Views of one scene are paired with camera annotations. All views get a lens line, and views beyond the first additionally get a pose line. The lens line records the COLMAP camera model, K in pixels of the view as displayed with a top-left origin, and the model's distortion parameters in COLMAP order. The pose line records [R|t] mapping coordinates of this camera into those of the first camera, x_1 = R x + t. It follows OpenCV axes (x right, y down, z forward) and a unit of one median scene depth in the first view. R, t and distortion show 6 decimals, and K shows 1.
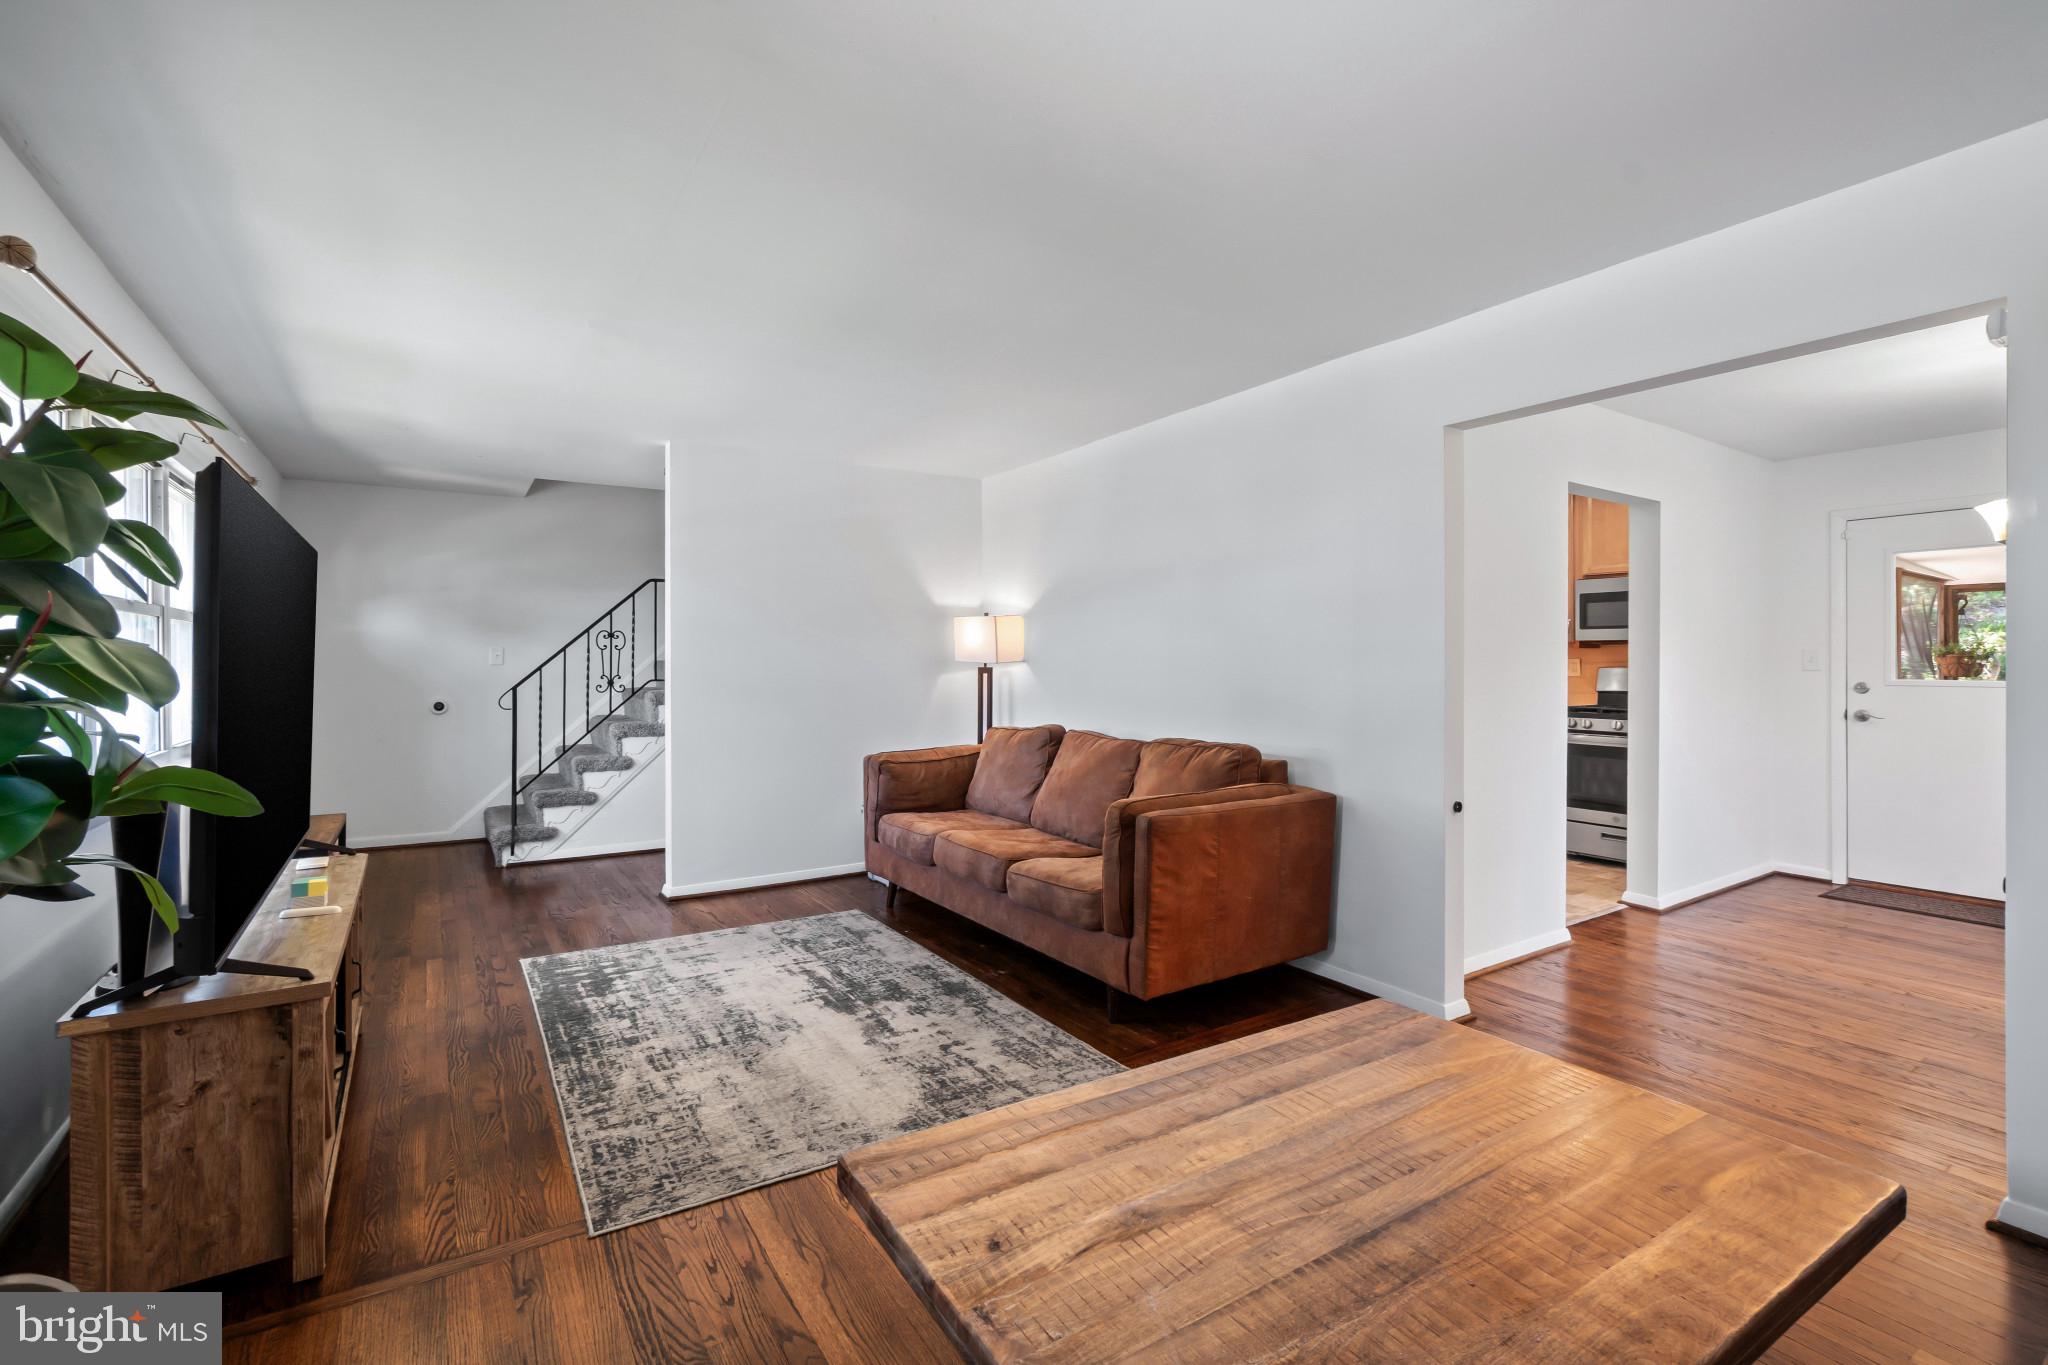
lens RADIAL K [[888.8, 0, 1014.8], [0, 888.8, 669.9], [0, 0, 1]] dist [-0.002515, -0.000149]
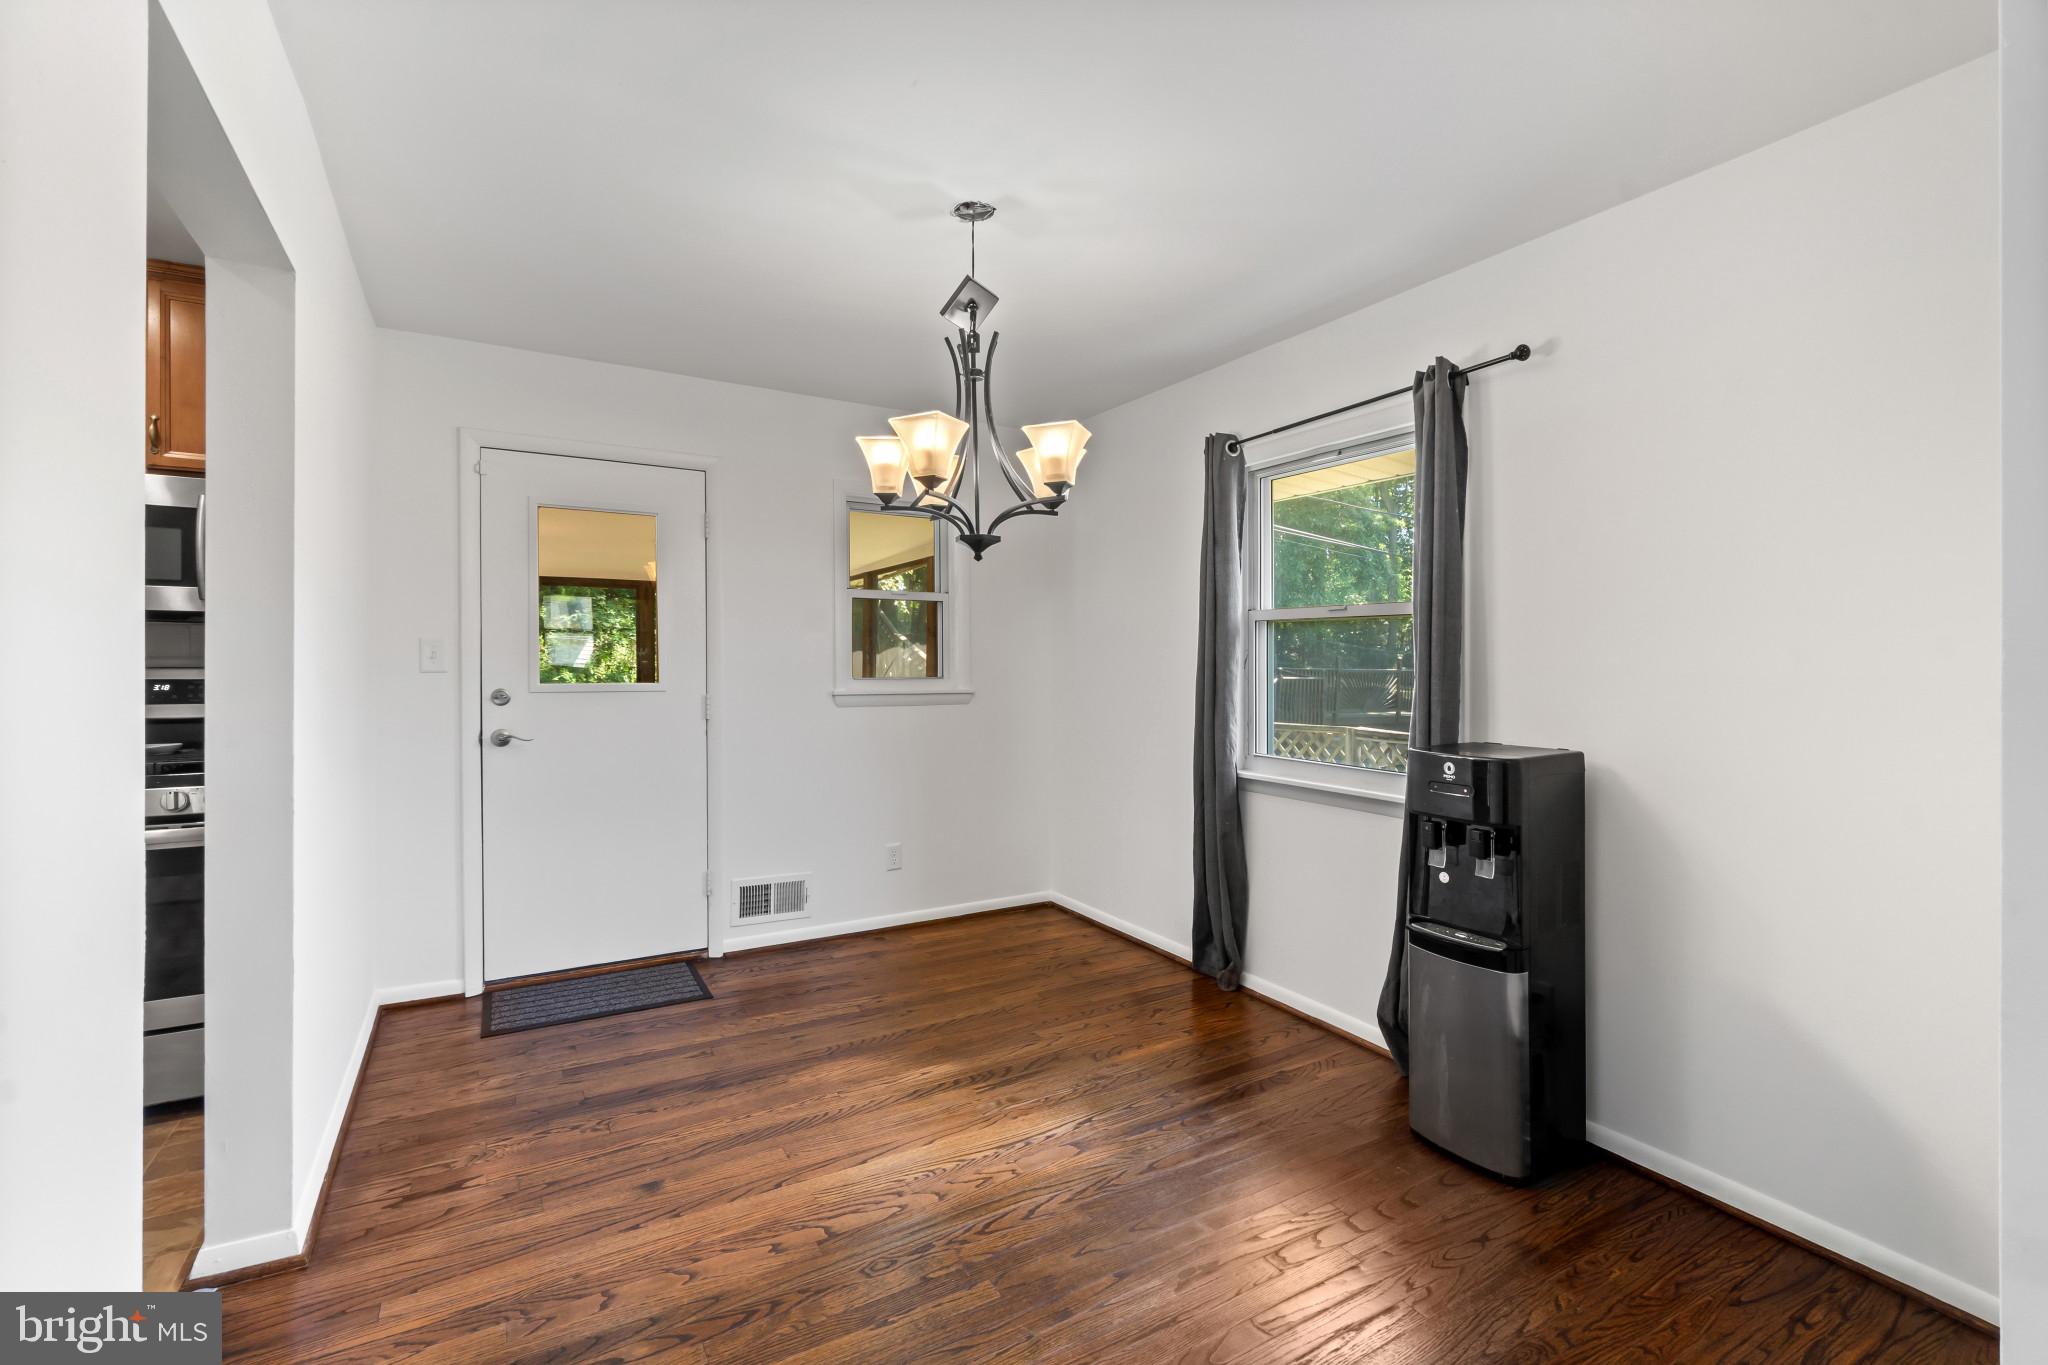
lens RADIAL K [[888.8, 0, 1014.8], [0, 888.8, 669.9], [0, 0, 1]] dist [-0.002515, -0.000149]
pose [[0.022164, -0.009453, 0.999710, 0.282449], [0.000614, 0.999955, 0.009442, -0.006913], [-0.999754, 0.000404, 0.022168, 0.587911]]
